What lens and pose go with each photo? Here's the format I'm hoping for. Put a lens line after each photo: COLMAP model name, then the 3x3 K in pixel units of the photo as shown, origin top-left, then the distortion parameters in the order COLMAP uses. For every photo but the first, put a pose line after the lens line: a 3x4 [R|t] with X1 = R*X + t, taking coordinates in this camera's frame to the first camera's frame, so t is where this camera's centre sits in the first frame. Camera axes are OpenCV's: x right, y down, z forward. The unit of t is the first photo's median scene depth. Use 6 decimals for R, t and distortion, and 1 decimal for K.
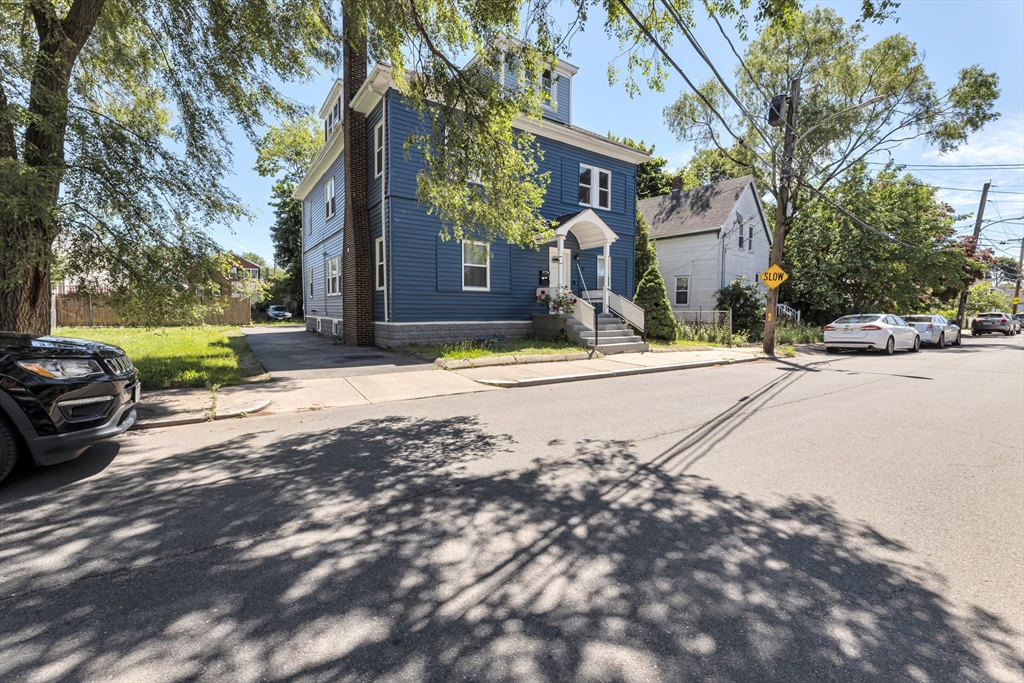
lens RADIAL K [[413.4, 0, 515.0], [0, 413.4, 335.0], [0, 0, 1]] dist [0.001585, 0.000251]
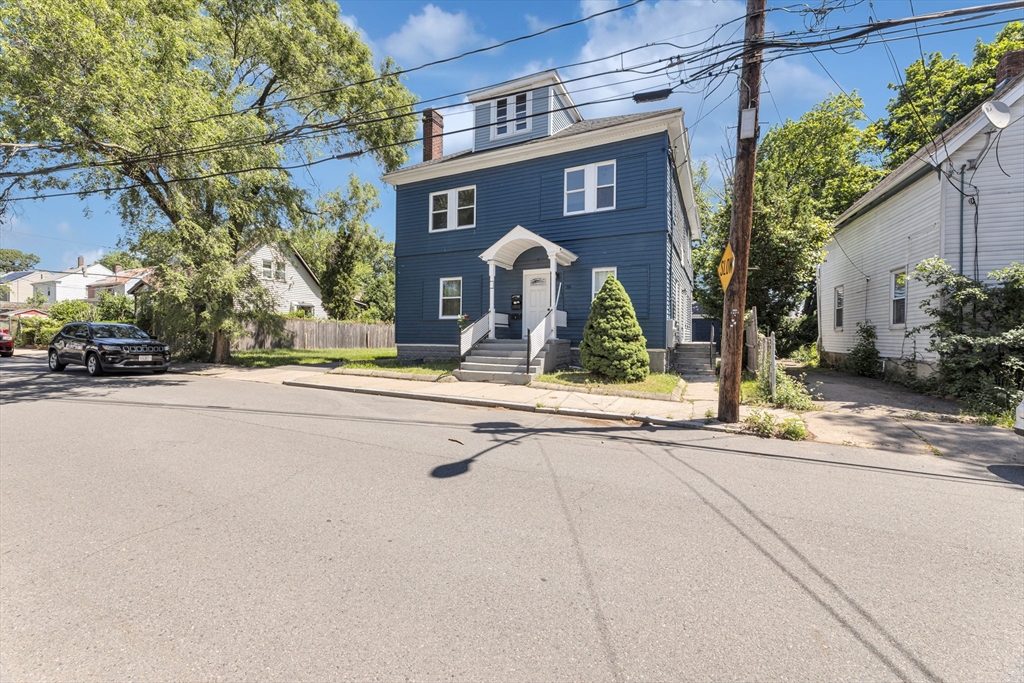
lens RADIAL K [[413.4, 0, 515.0], [0, 413.4, 335.0], [0, 0, 1]] dist [0.001585, 0.000251]
pose [[0.483400, -0.004411, -0.875388, 1.010518], [-0.057652, 0.997656, -0.036863, -0.027039], [0.873499, 0.068287, 0.482013, 0.580375]]
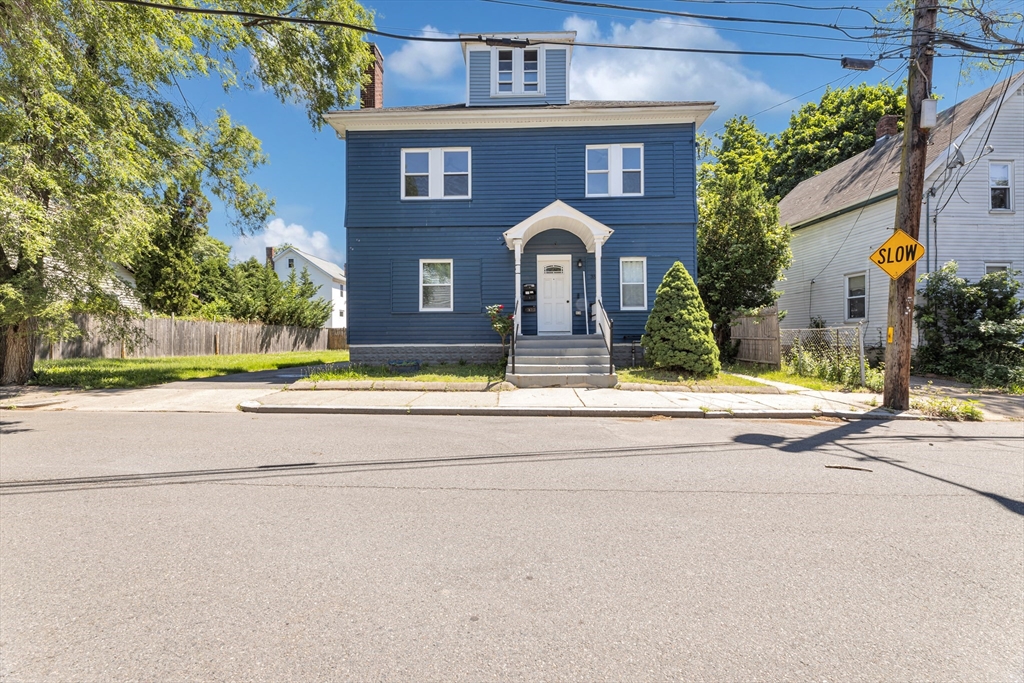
lens RADIAL K [[413.4, 0, 515.0], [0, 413.4, 335.0], [0, 0, 1]] dist [0.001585, 0.000251]
pose [[0.801814, -0.015731, -0.597366, 0.594195], [-0.025636, 0.997828, -0.060686, -0.001295], [0.597023, 0.063973, 0.799669, 0.353341]]
